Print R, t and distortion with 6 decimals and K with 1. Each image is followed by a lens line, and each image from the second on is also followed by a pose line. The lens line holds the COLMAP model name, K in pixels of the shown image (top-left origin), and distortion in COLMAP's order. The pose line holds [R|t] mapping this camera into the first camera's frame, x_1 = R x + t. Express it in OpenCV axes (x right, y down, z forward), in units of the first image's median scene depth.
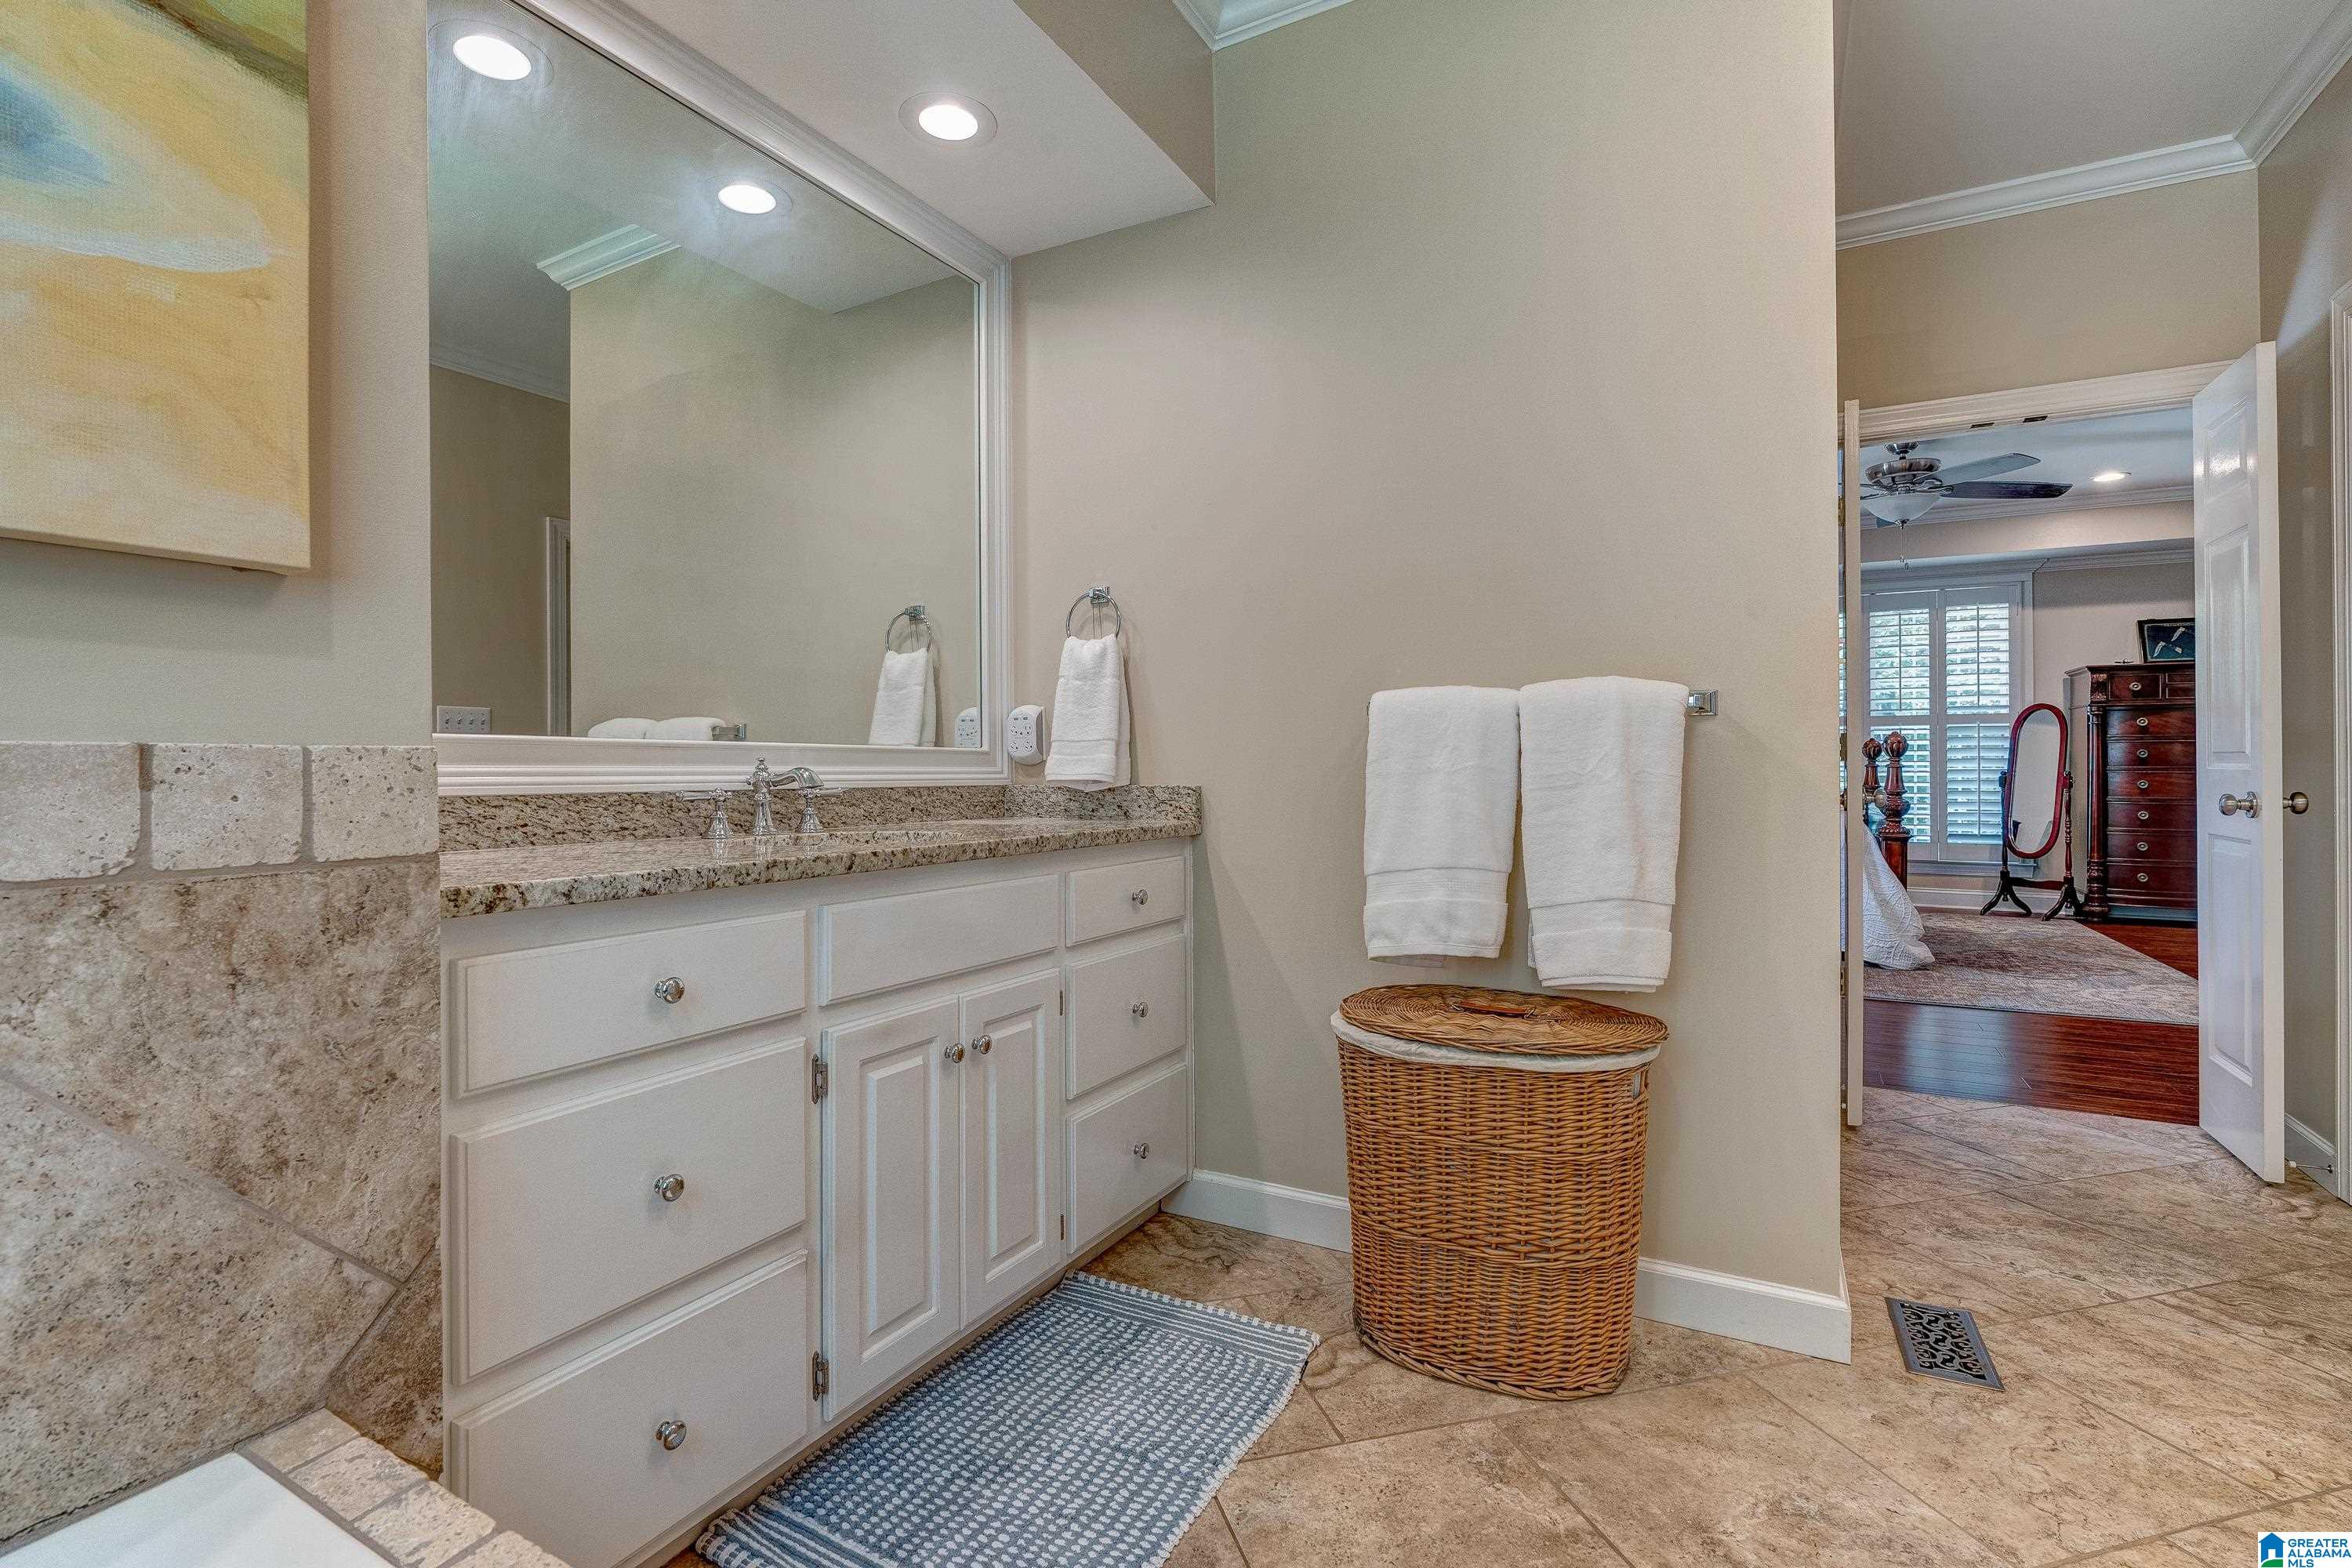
lens RADIAL K [[1074.0, 0, 1181.2], [0, 1074.0, 761.3], [0, 0, 1]] dist [-0.004907, 0.000850]
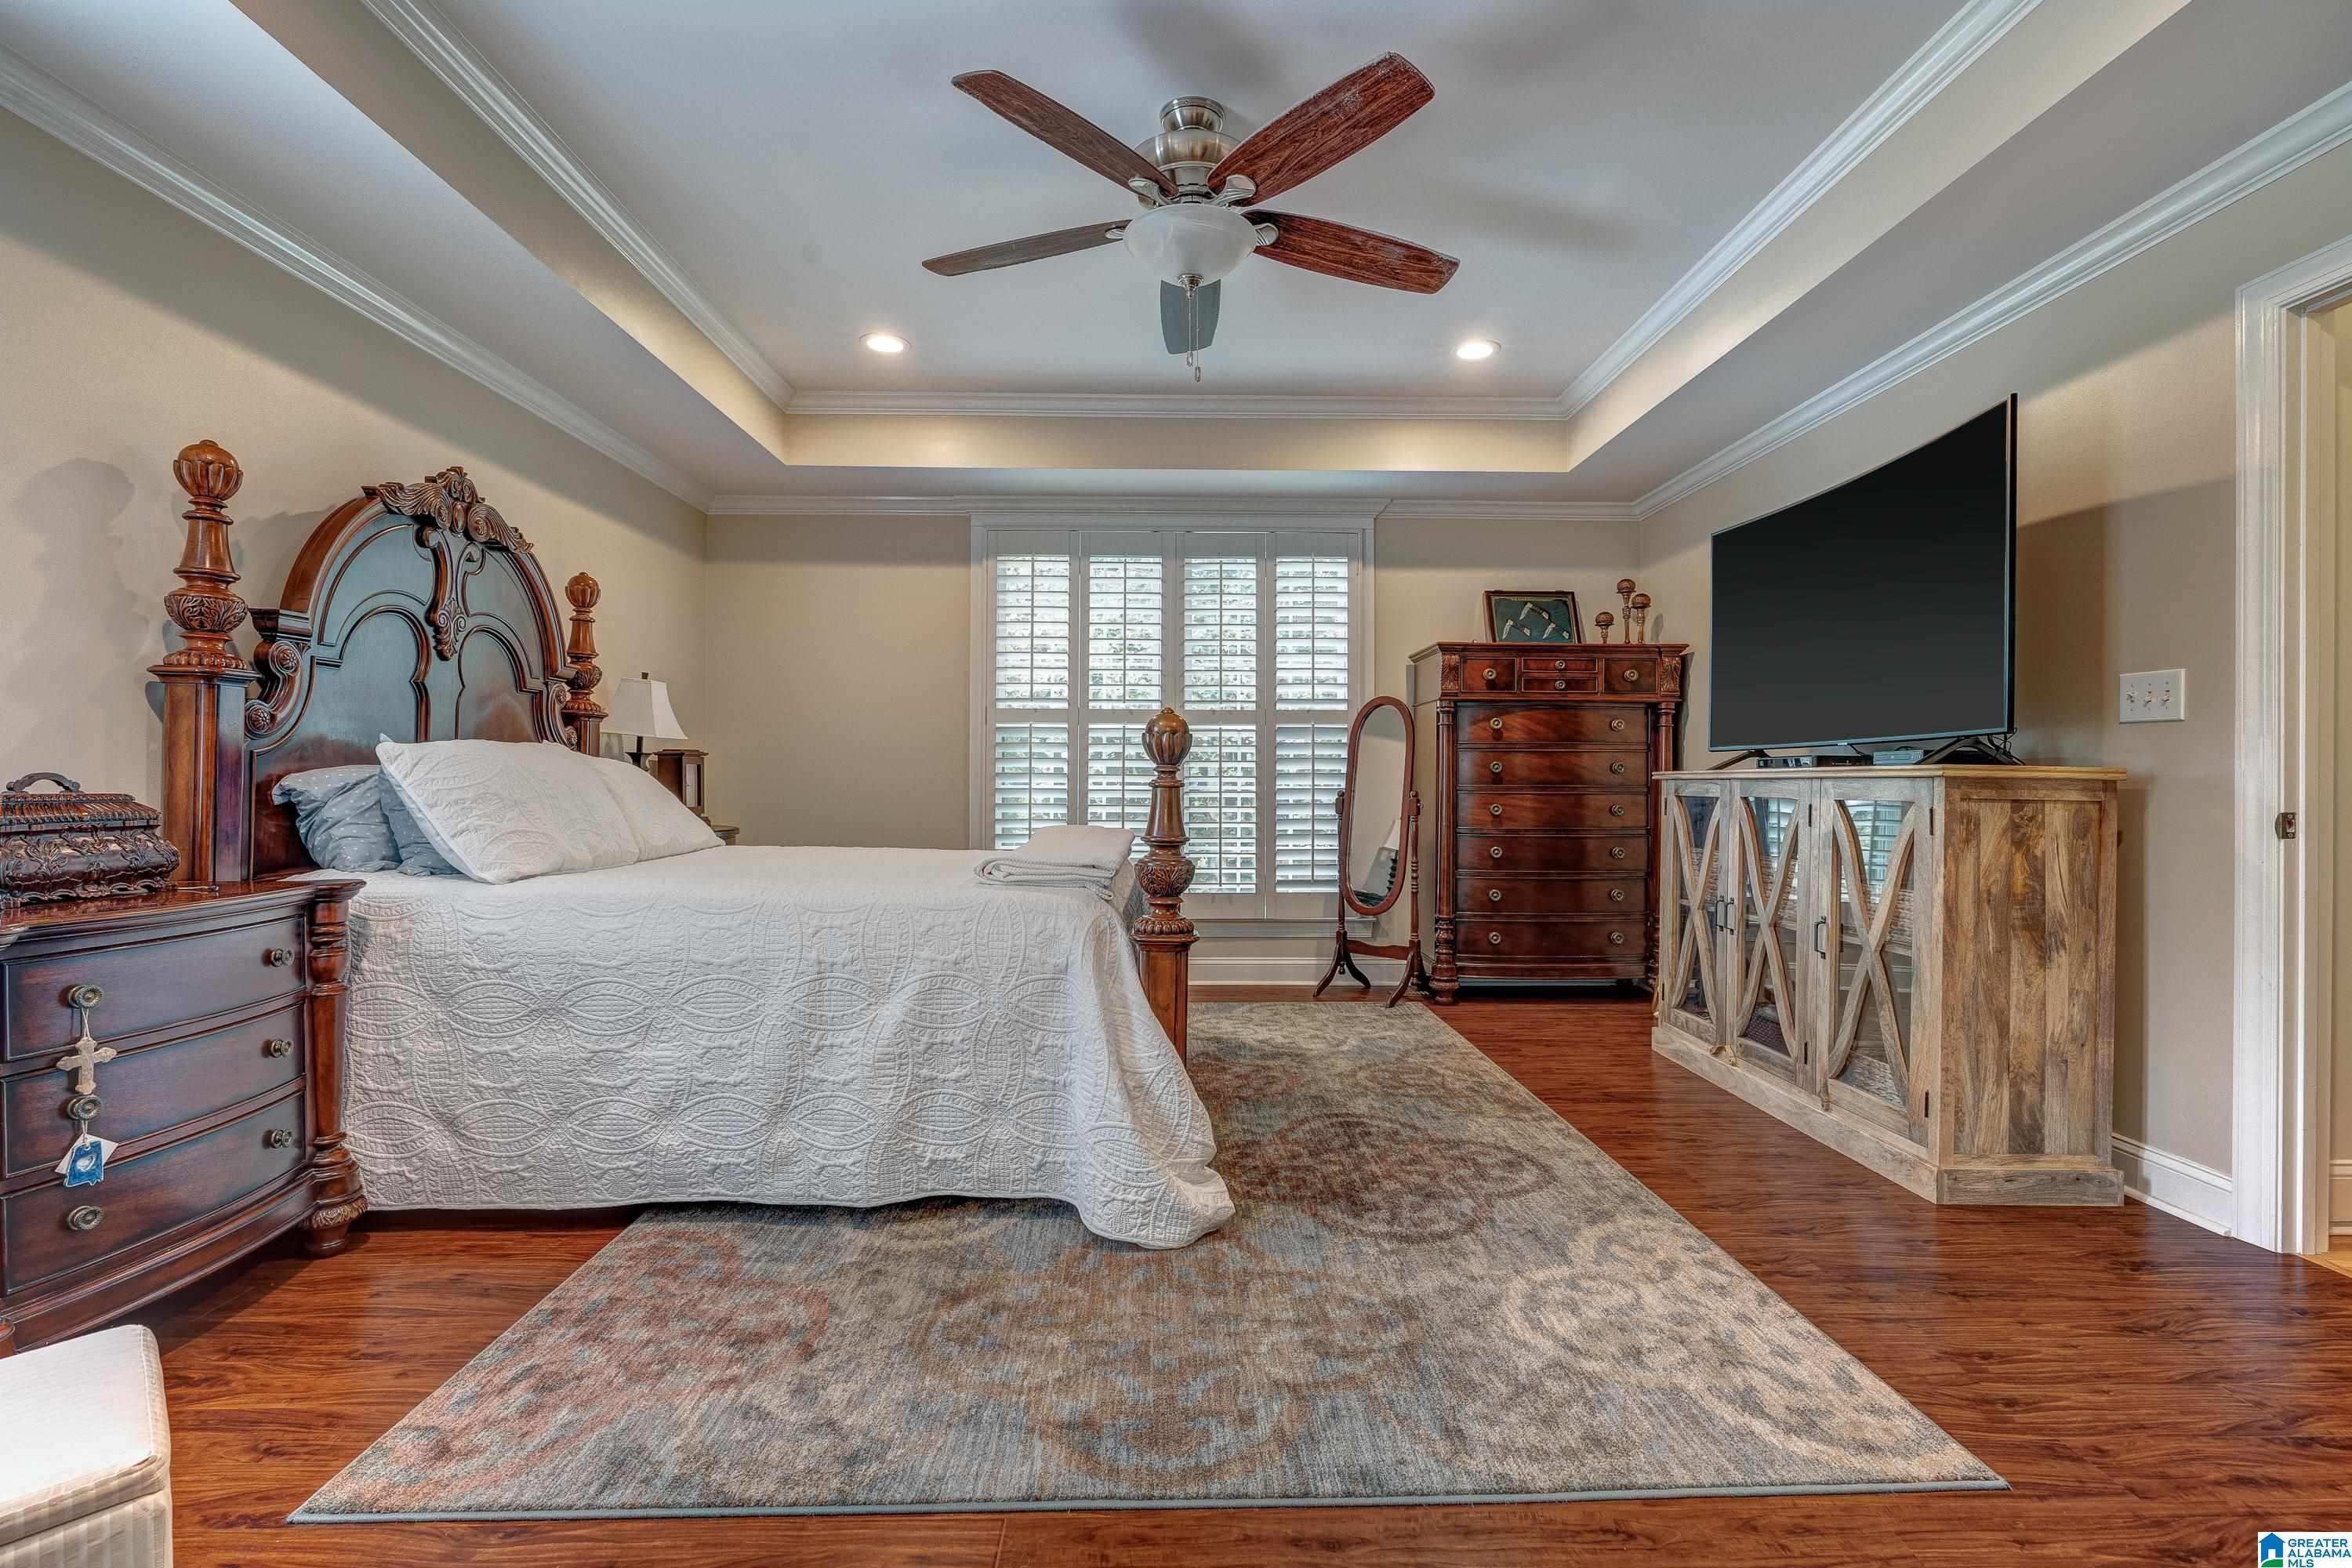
lens RADIAL K [[1074.0, 0, 1181.1], [0, 1074.0, 789.9], [0, 0, 1]] dist [-0.004907, 0.000850]
pose [[0.868269, -0.001667, 0.496091, 0.327620], [-0.003843, 0.999942, 0.010087, 0.001770], [-0.496079, -0.010665, 0.868212, 0.441696]]
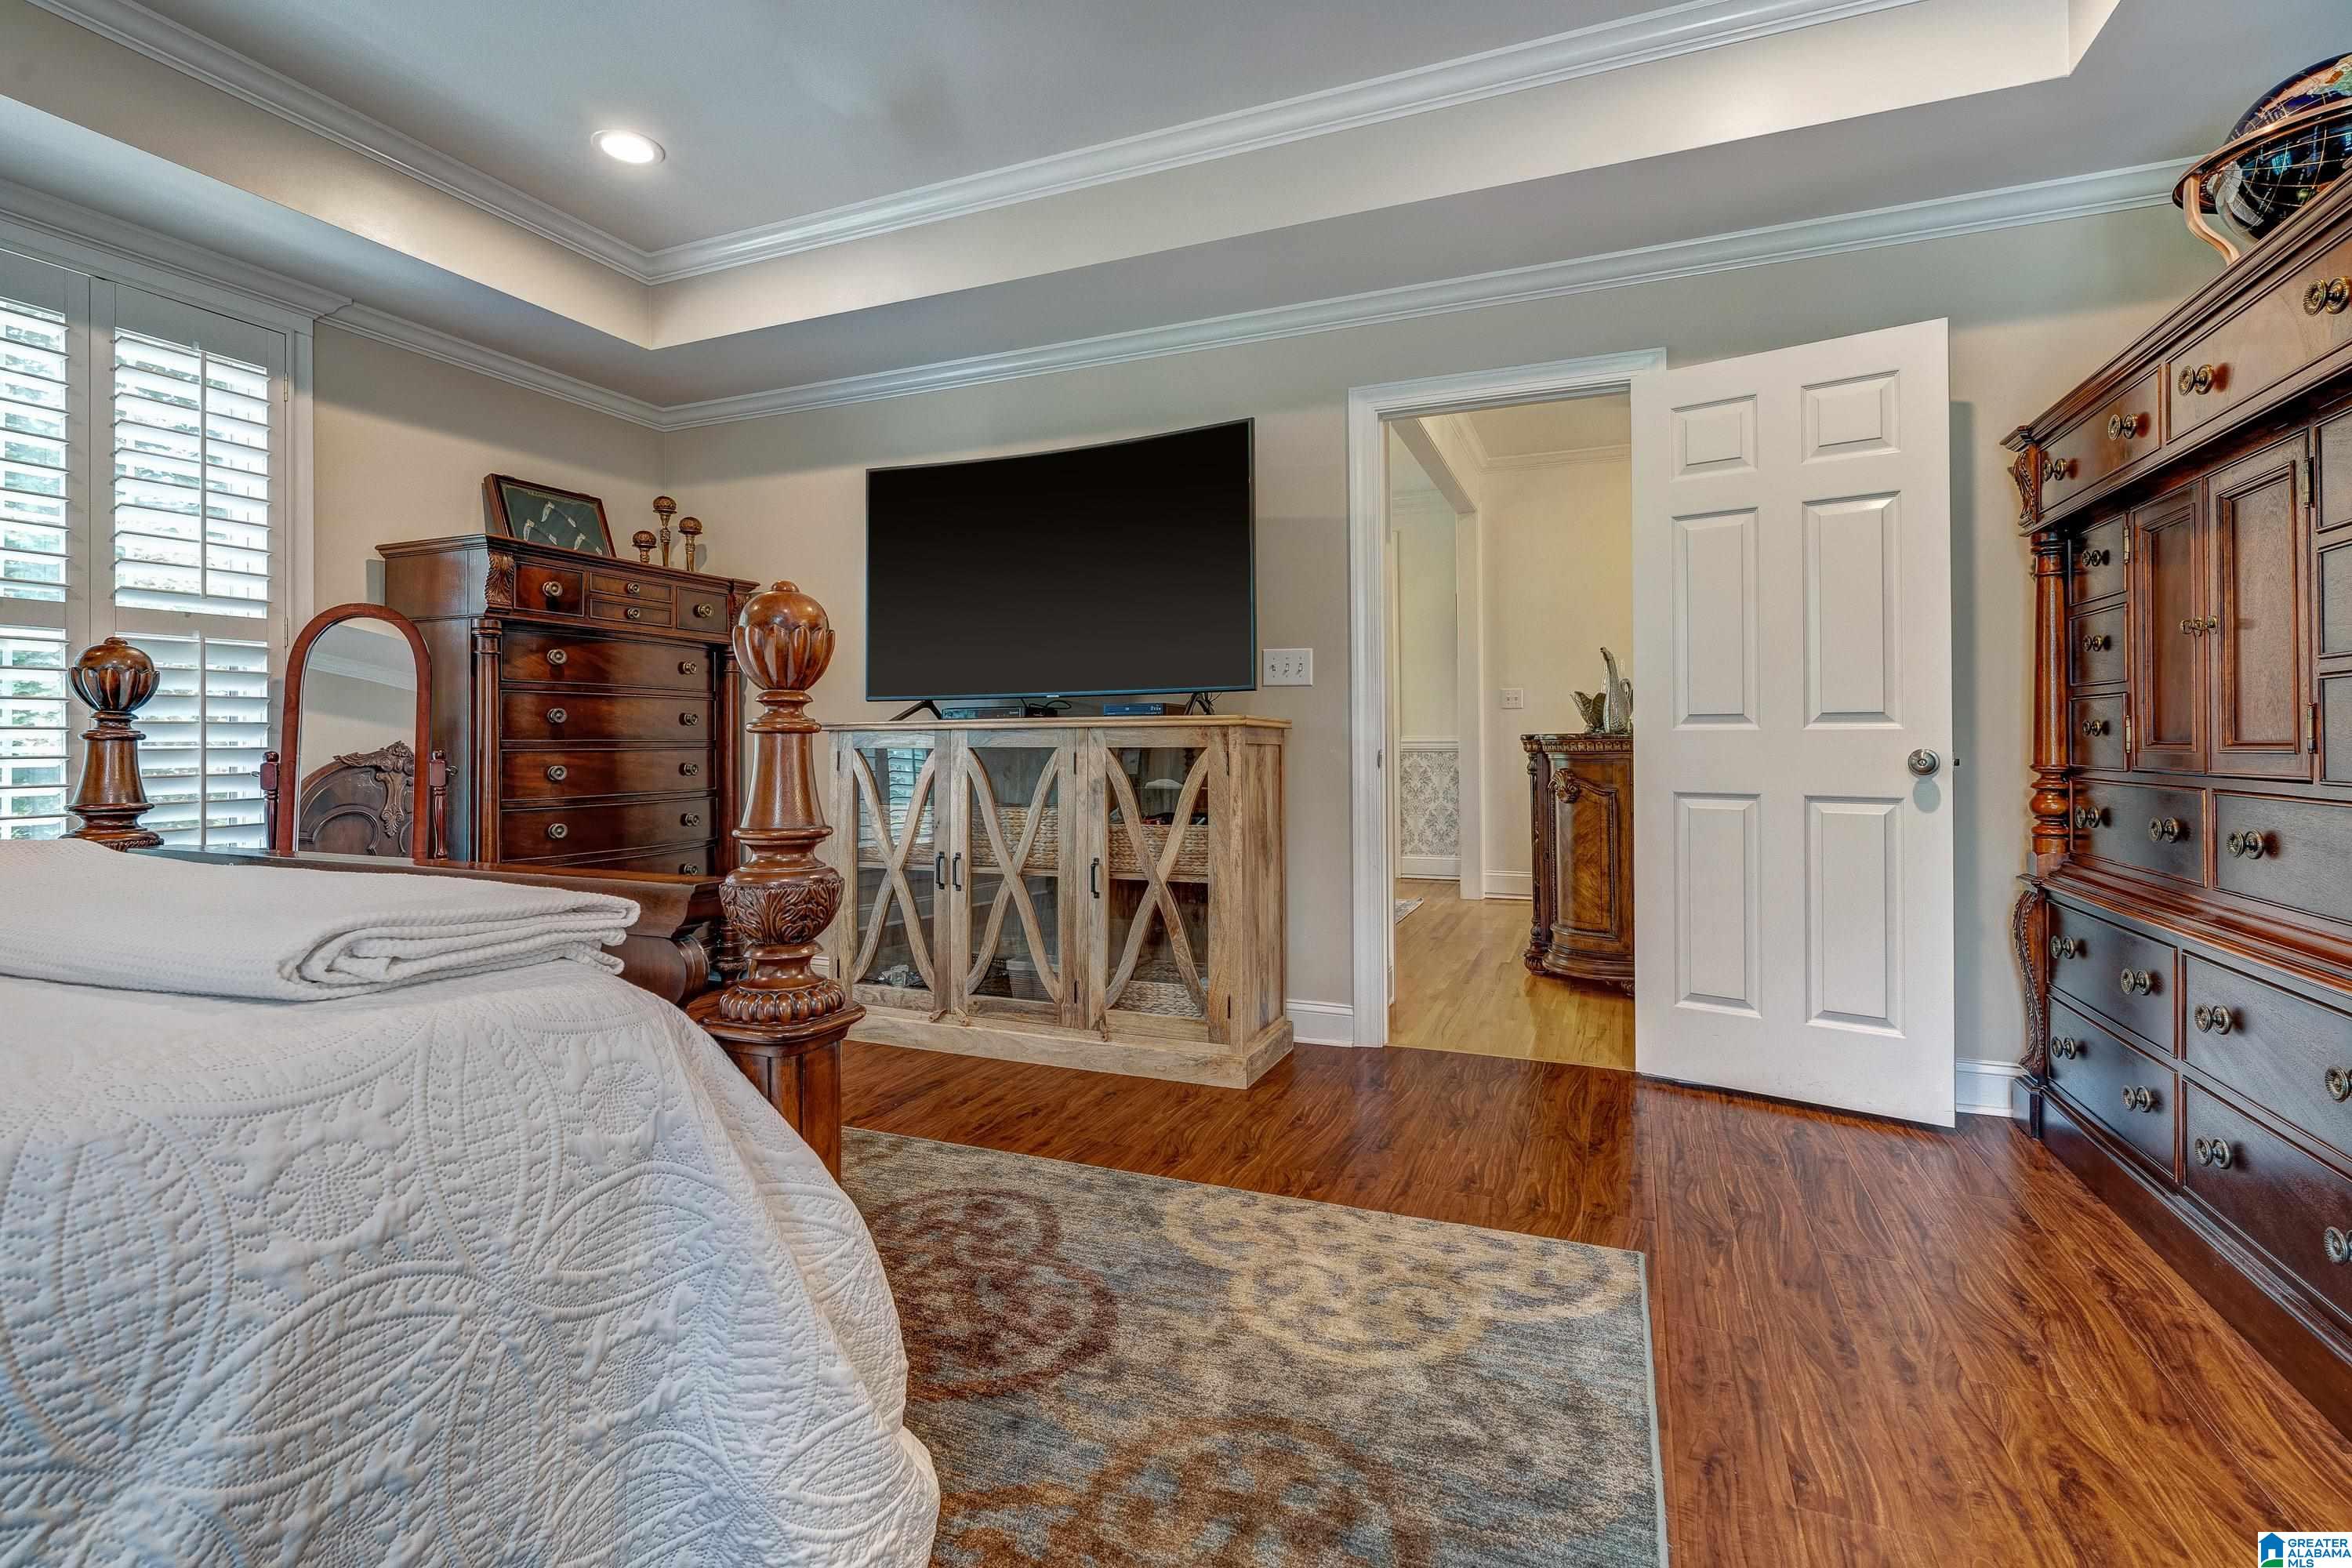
lens RADIAL K [[1074.0, 0, 1185.1], [0, 1074.0, 729.0], [0, 0, 1]] dist [-0.004907, 0.000850]
pose [[-0.111426, 0.009519, 0.993727, 0.306748], [0.003609, 0.999951, -0.009174, 0.005426], [-0.993766, 0.002564, -0.111455, 0.699465]]
